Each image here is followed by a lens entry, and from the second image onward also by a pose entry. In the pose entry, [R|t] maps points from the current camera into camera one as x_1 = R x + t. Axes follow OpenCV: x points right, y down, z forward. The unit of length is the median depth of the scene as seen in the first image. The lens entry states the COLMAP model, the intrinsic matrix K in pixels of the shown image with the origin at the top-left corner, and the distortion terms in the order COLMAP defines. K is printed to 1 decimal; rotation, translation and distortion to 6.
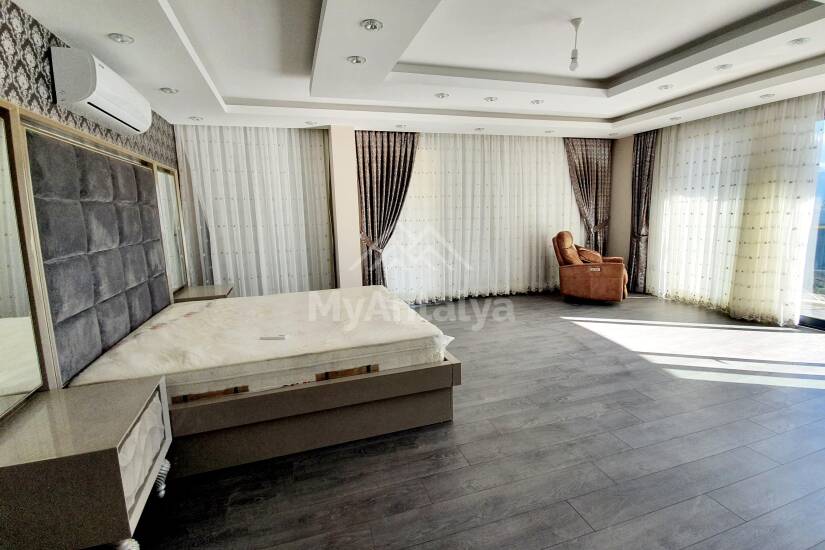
lens RADIAL K [[383.4, 0, 413.2], [0, 383.4, 266.9], [0, 0, 1]] dist [0.001706, -0.014802]
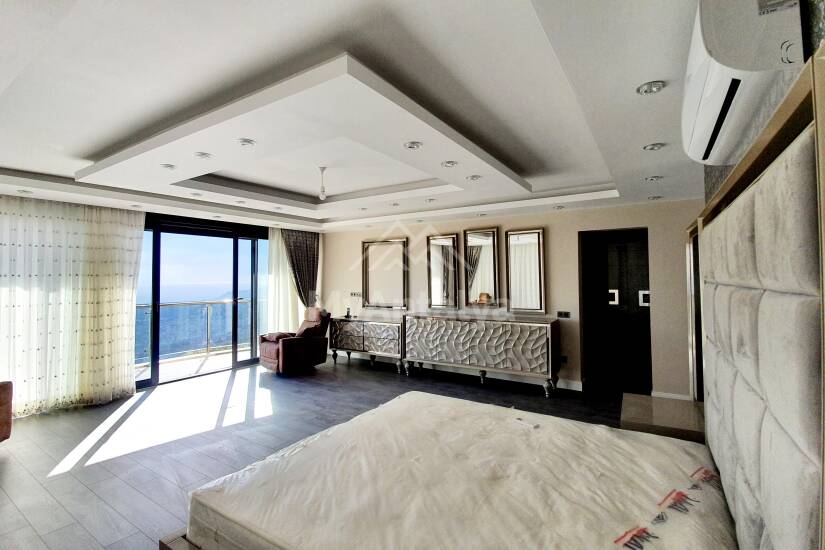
lens RADIAL K [[383.4, 0, 413.2], [0, 383.4, 266.9], [0, 0, 1]] dist [0.001706, -0.014802]
pose [[-0.635668, 0.069562, 0.768822, -0.531669], [0.154188, 0.987305, 0.038154, -0.151308], [-0.756407, 0.142797, -0.638323, 1.049877]]
